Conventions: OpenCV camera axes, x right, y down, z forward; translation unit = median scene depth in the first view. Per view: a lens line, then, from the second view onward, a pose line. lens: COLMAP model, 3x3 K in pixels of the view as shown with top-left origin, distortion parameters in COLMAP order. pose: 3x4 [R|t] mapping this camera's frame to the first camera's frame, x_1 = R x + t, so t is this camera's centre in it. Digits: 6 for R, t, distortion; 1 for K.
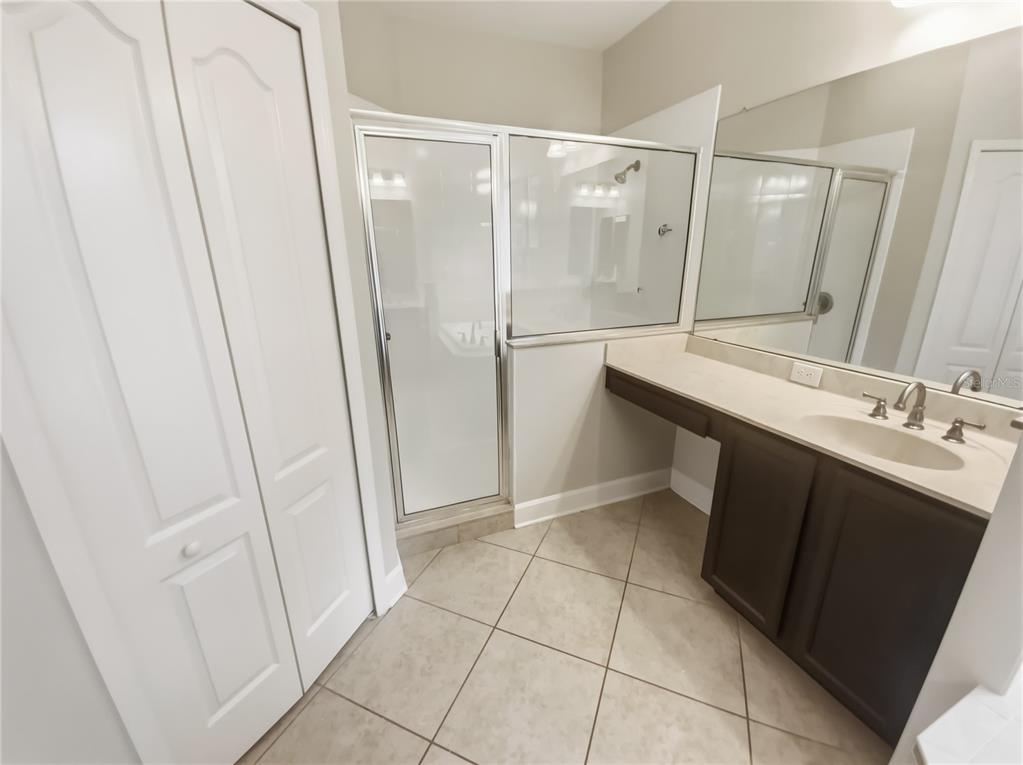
lens RADIAL K [[416.9, 0, 517.9], [0, 416.9, 381.2], [0, 0, 1]] dist [0.003348, -0.003377]
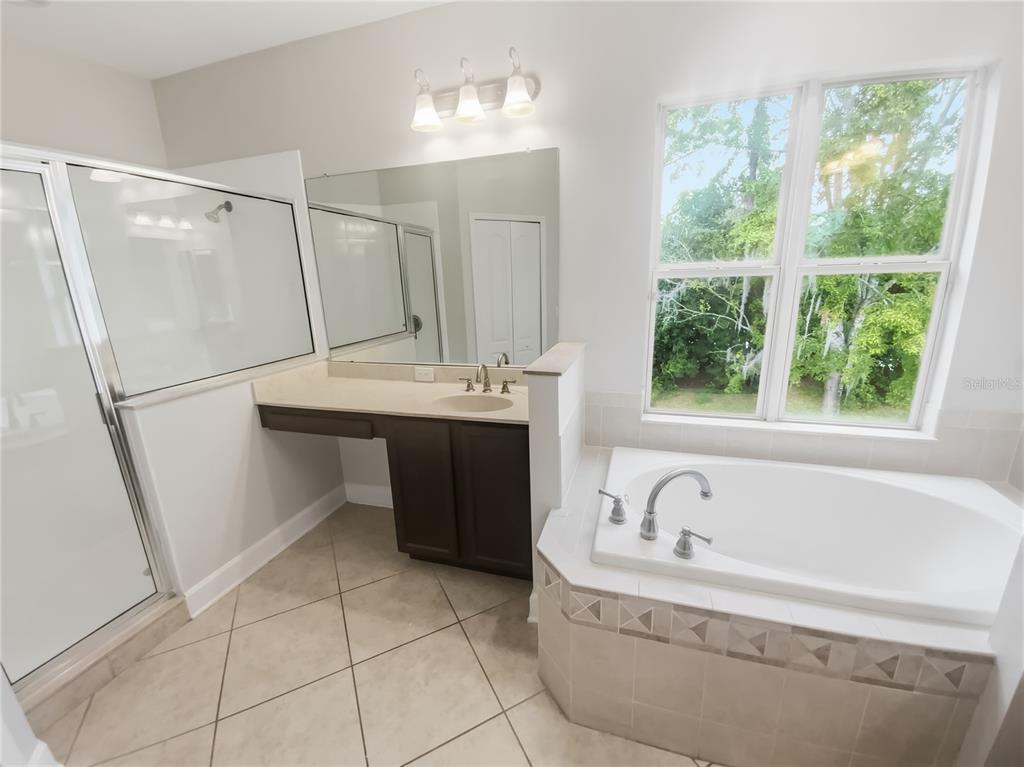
lens RADIAL K [[406.0, 0, 521.8], [0, 406.0, 382.0], [0, 0, 1]] dist [-0.003400, -0.002206]
pose [[0.623164, -0.205961, 0.754484, -0.110377], [0.252311, 0.966063, 0.055323, 0.013585], [-0.740274, 0.155889, 0.653983, -0.100459]]
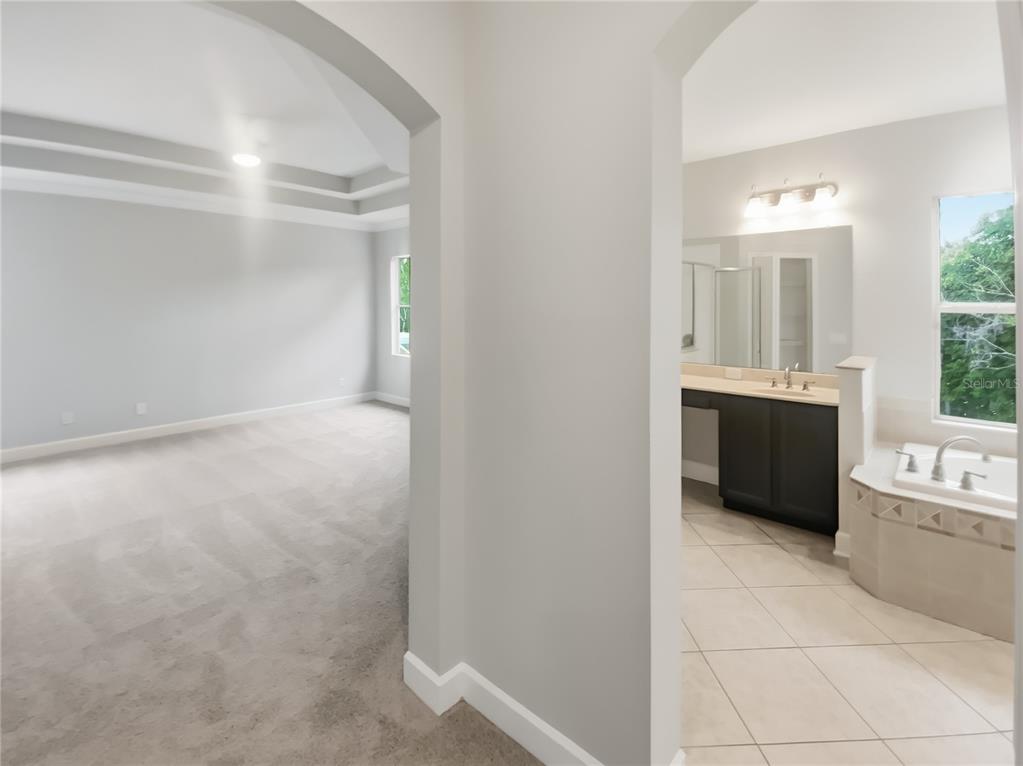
lens RADIAL K [[510.5, 0, 517.5], [0, 510.5, 303.7], [0, 0, 1]] dist [0.008909, -0.006368]
pose [[0.880947, 0.007524, 0.473155, -1.090470], [0.130707, 0.957107, -0.258578, 0.128835], [-0.454806, 0.289638, 0.842177, -0.516767]]
